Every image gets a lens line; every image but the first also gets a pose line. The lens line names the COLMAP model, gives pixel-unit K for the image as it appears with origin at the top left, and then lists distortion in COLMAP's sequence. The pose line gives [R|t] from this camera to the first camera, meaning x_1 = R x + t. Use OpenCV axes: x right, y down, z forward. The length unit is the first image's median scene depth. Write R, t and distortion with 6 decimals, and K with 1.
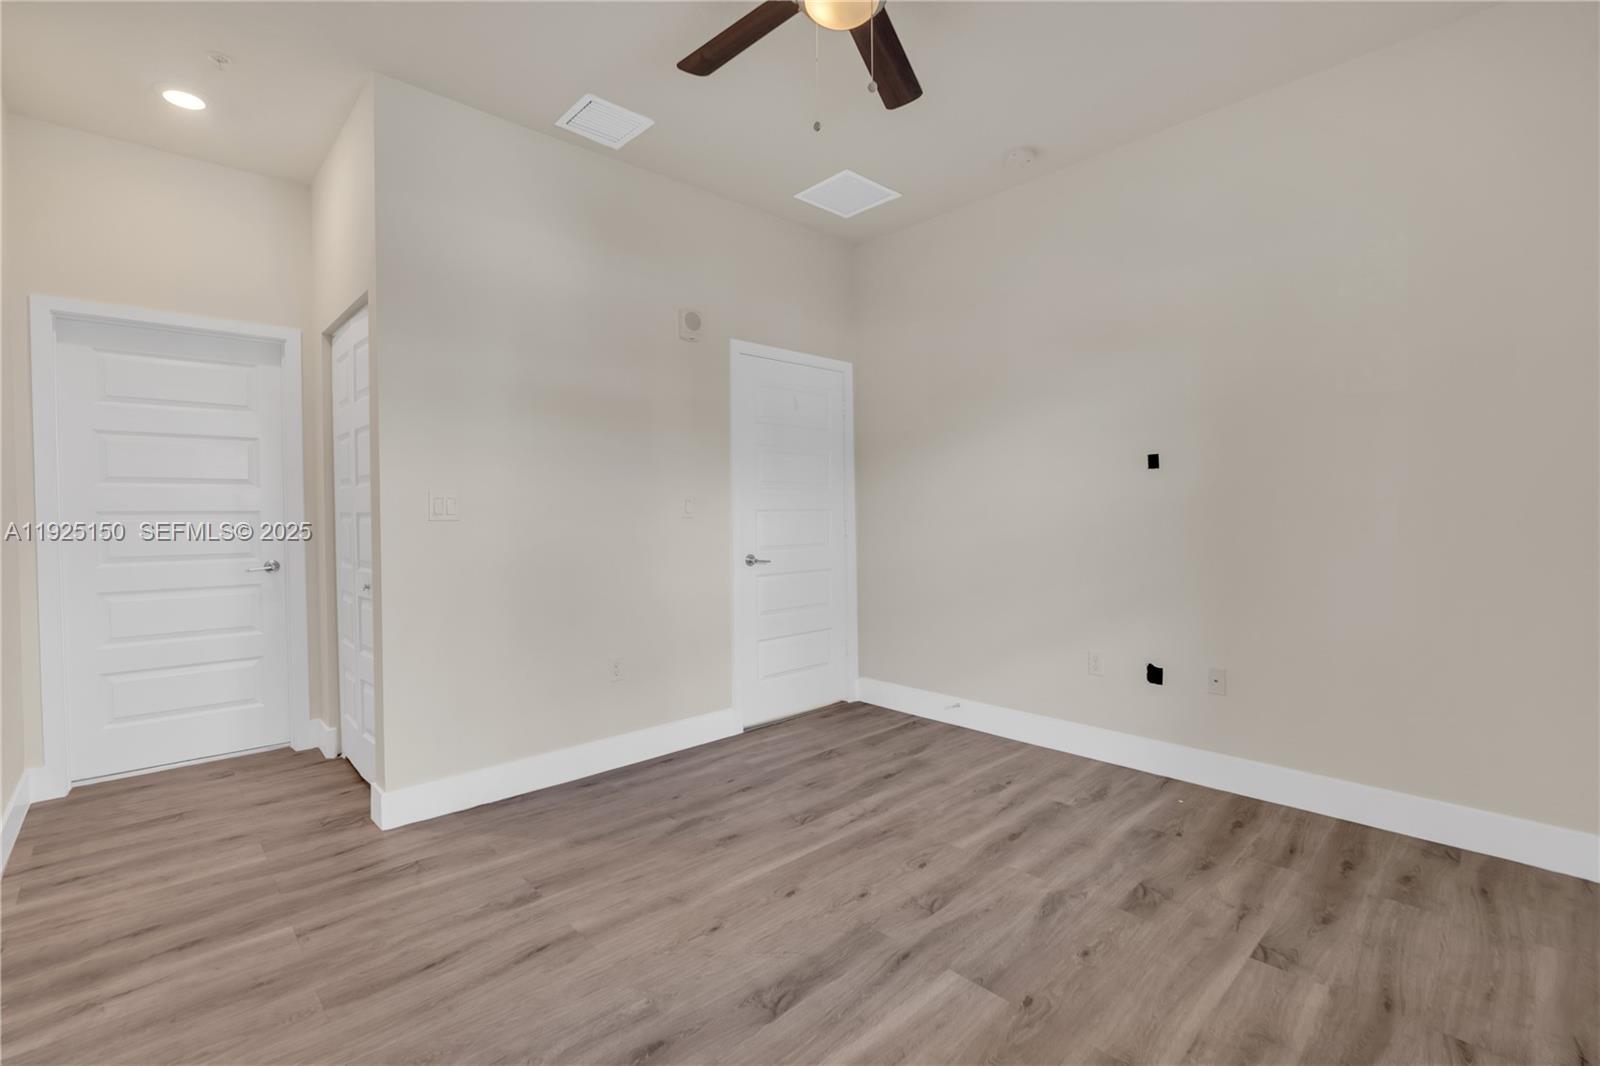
lens RADIAL K [[719.9, 0, 823.7], [0, 719.9, 522.8], [0, 0, 1]] dist [-0.023868, 0.005226]
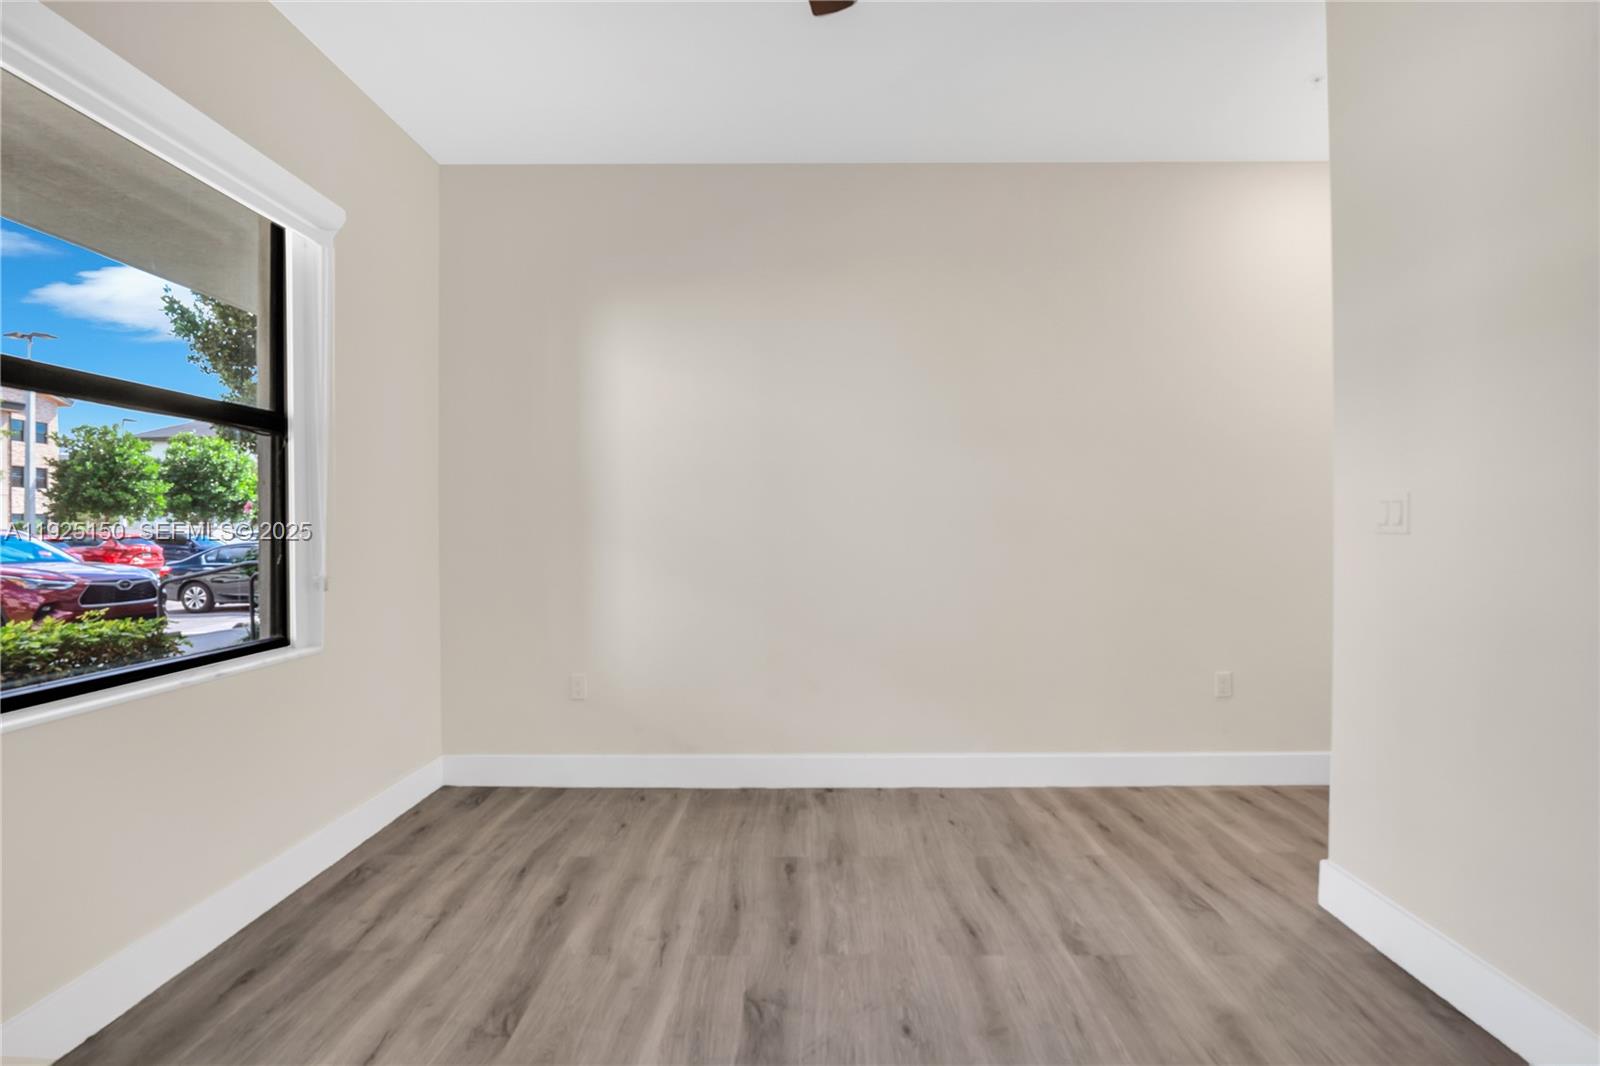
lens RADIAL K [[719.9, 0, 823.7], [0, 719.9, 522.8], [0, 0, 1]] dist [-0.023868, 0.005226]
pose [[-0.698495, 0.006929, -0.715581, 0.507977], [-0.002065, 0.999929, 0.011698, -0.040787], [0.715612, 0.009649, -0.698431, 1.492355]]
